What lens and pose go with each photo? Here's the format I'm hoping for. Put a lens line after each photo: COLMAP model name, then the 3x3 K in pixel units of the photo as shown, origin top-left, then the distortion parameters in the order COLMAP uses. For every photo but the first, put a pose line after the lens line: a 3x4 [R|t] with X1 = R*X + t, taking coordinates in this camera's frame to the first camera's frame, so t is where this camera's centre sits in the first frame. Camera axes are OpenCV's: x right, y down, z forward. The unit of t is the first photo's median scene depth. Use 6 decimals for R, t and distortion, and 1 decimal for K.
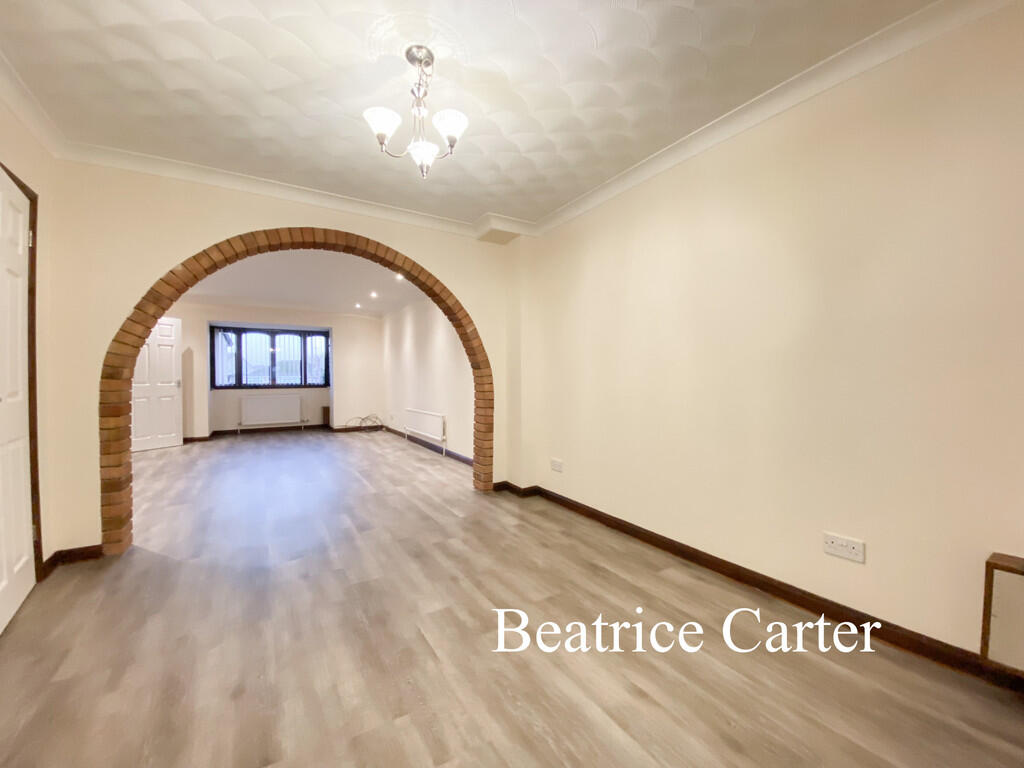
lens RADIAL K [[413.7, 0, 513.4], [0, 413.7, 381.8], [0, 0, 1]] dist [-0.011842, -0.004103]
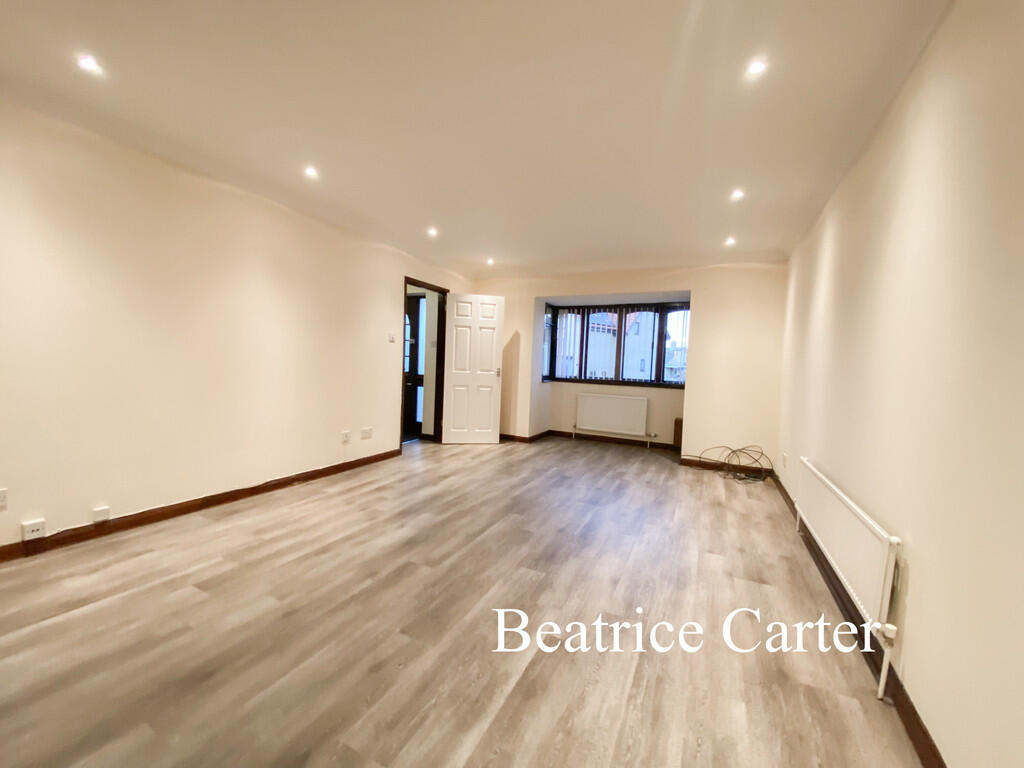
lens RADIAL K [[413.7, 0, 494.6], [0, 413.7, 384.7], [0, 0, 1]] dist [-0.011842, -0.004103]
pose [[0.511227, 0.071920, -0.856432, -0.147900], [-0.053960, 0.997213, 0.051532, -0.028360], [0.857750, 0.019868, 0.513682, 1.109982]]
